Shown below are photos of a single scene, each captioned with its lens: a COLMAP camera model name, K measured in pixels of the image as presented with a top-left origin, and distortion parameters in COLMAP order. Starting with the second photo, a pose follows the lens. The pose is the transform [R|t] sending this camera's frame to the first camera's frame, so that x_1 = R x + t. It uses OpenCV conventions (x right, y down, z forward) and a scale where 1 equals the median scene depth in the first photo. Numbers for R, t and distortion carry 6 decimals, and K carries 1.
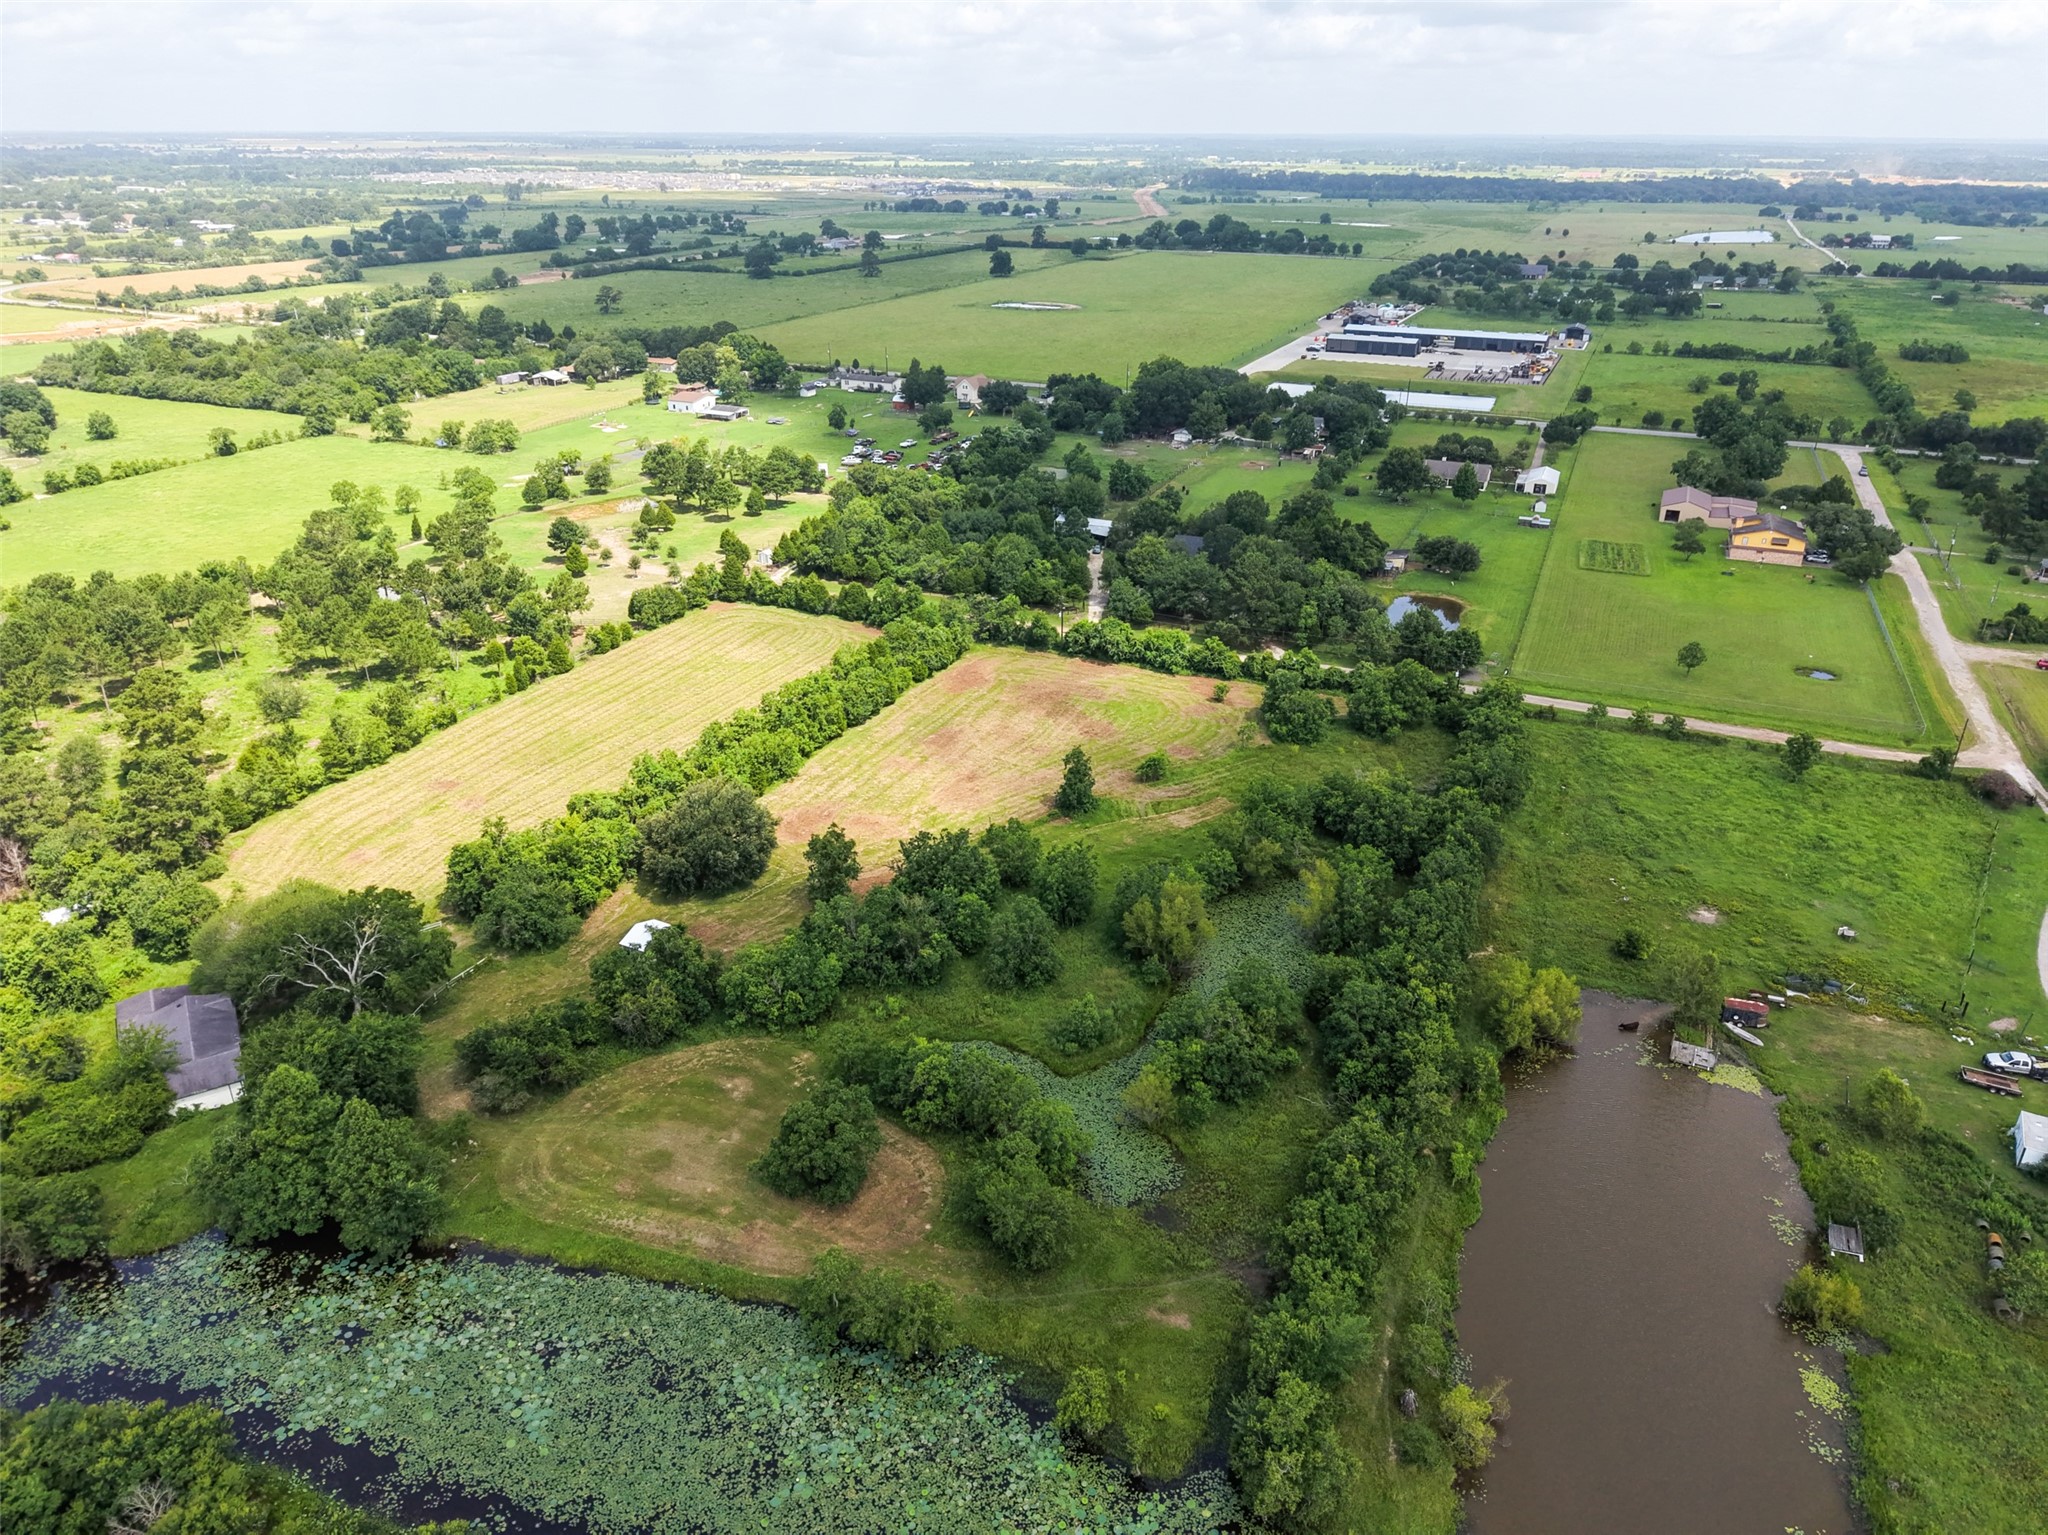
lens RADIAL K [[1342.4, 0, 1034.2], [0, 1342.4, 806.1], [0, 0, 1]] dist [0.002487, -0.003215]
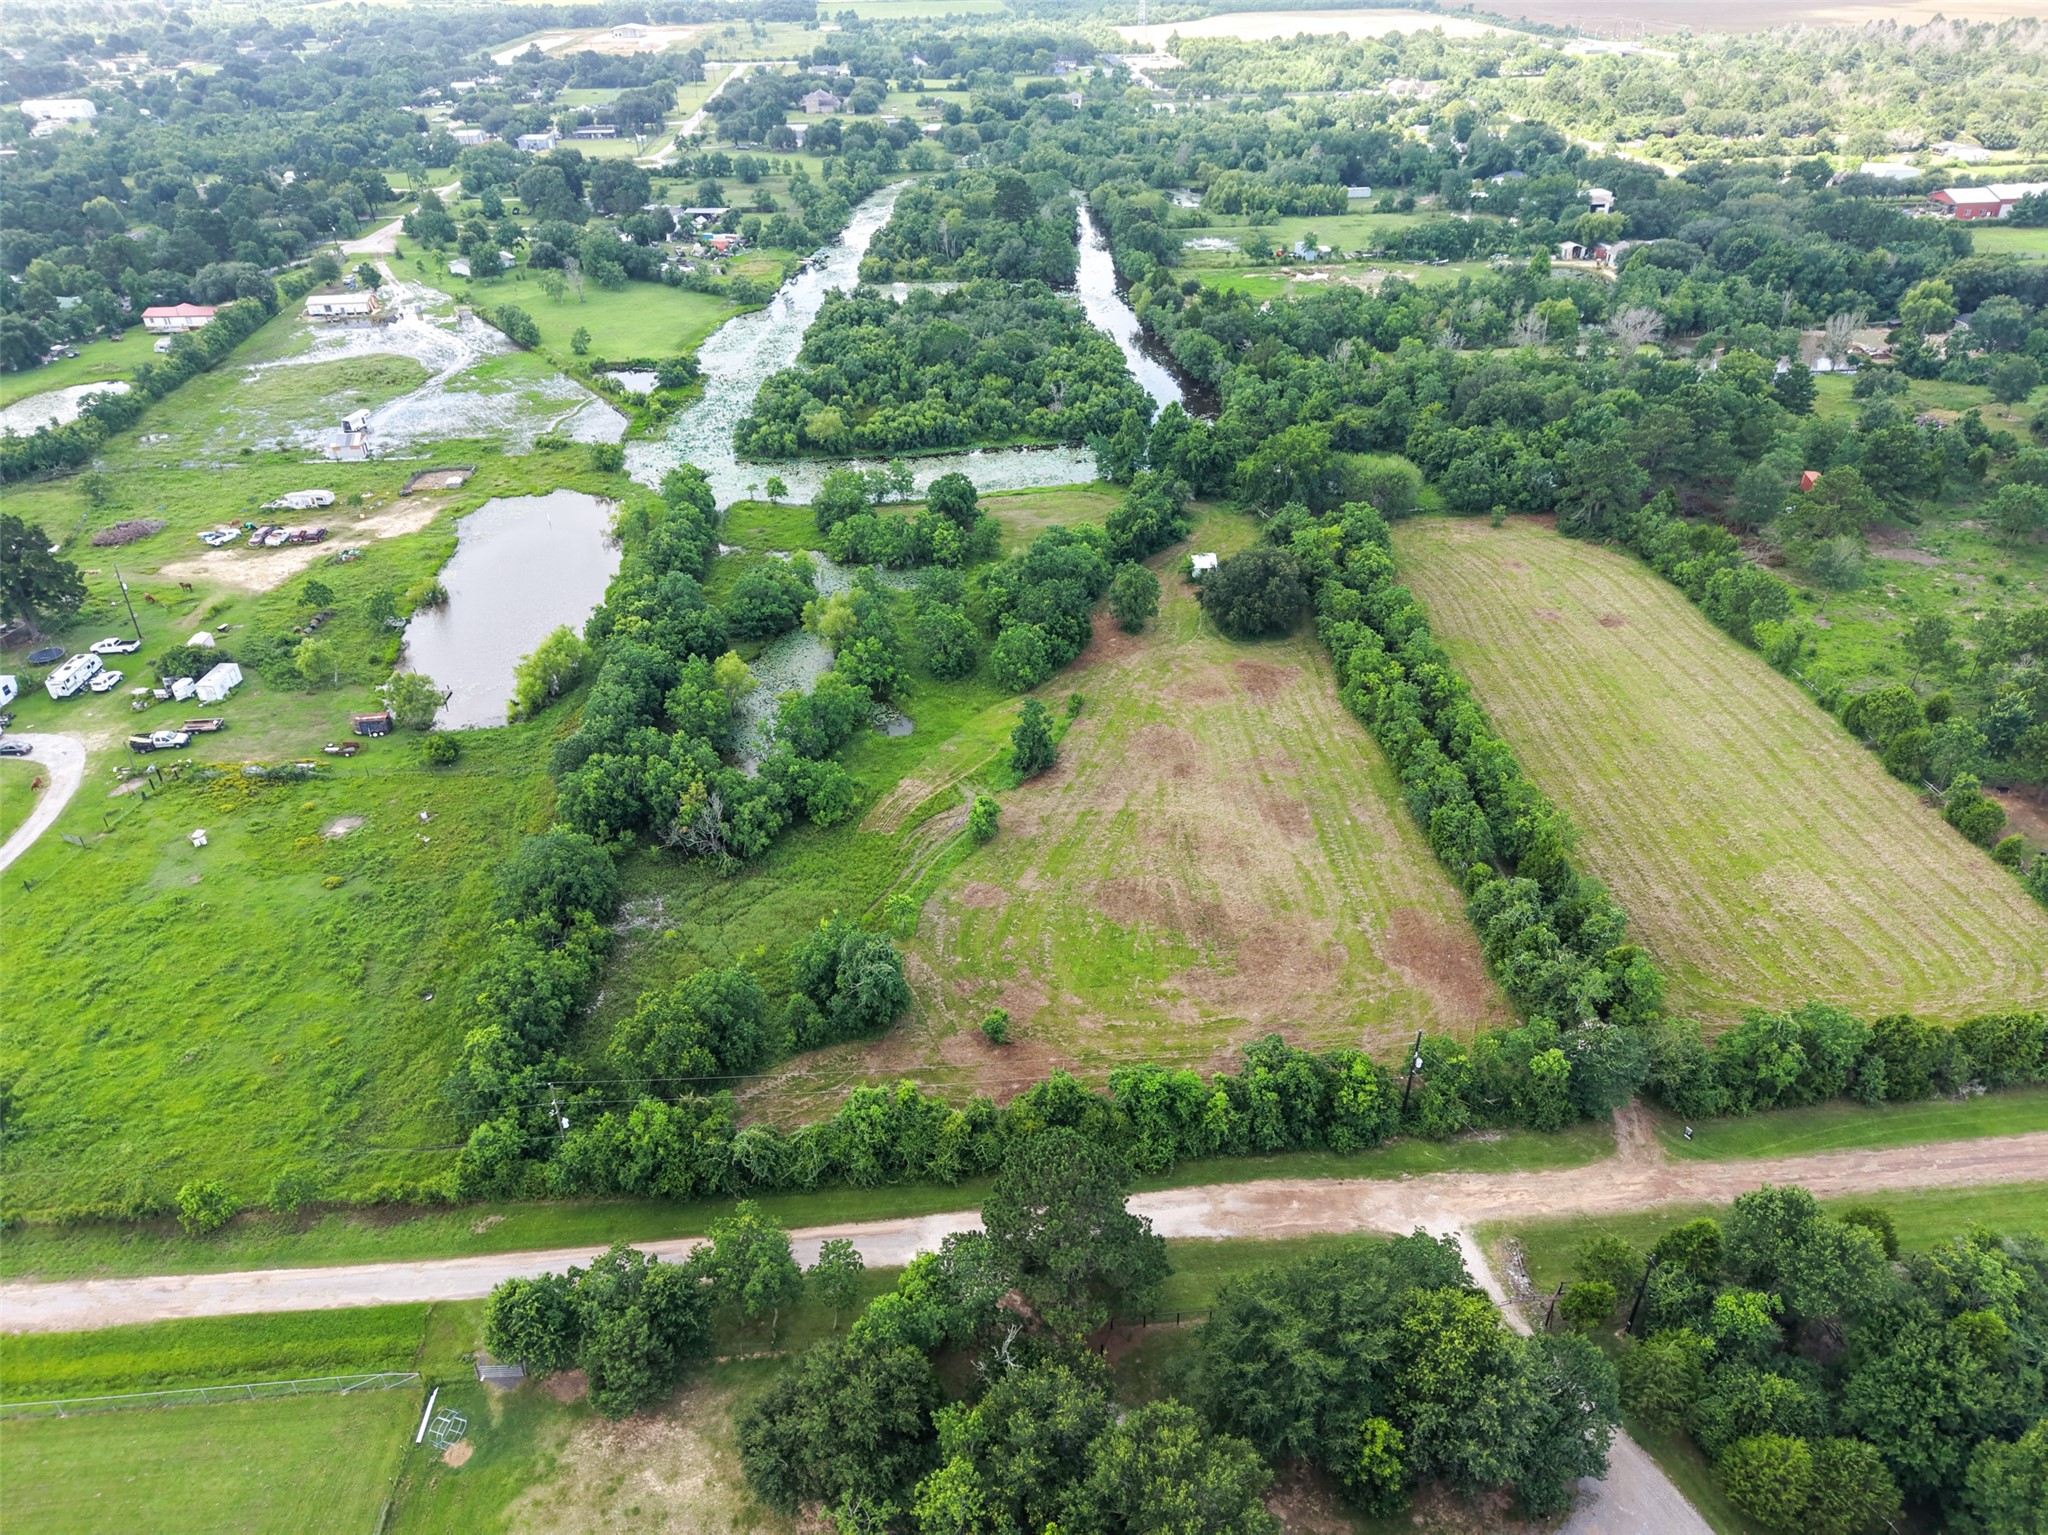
lens RADIAL K [[1362.2, 0, 1024.0], [0, 1362.2, 767.5], [0, 0, 1]] dist [0.019028, -0.020289]
pose [[-0.879930, 0.264034, -0.394979, 0.245808], [-0.201773, 0.544977, 0.813811, -0.456066], [0.430128, 0.795793, -0.426267, 0.877922]]
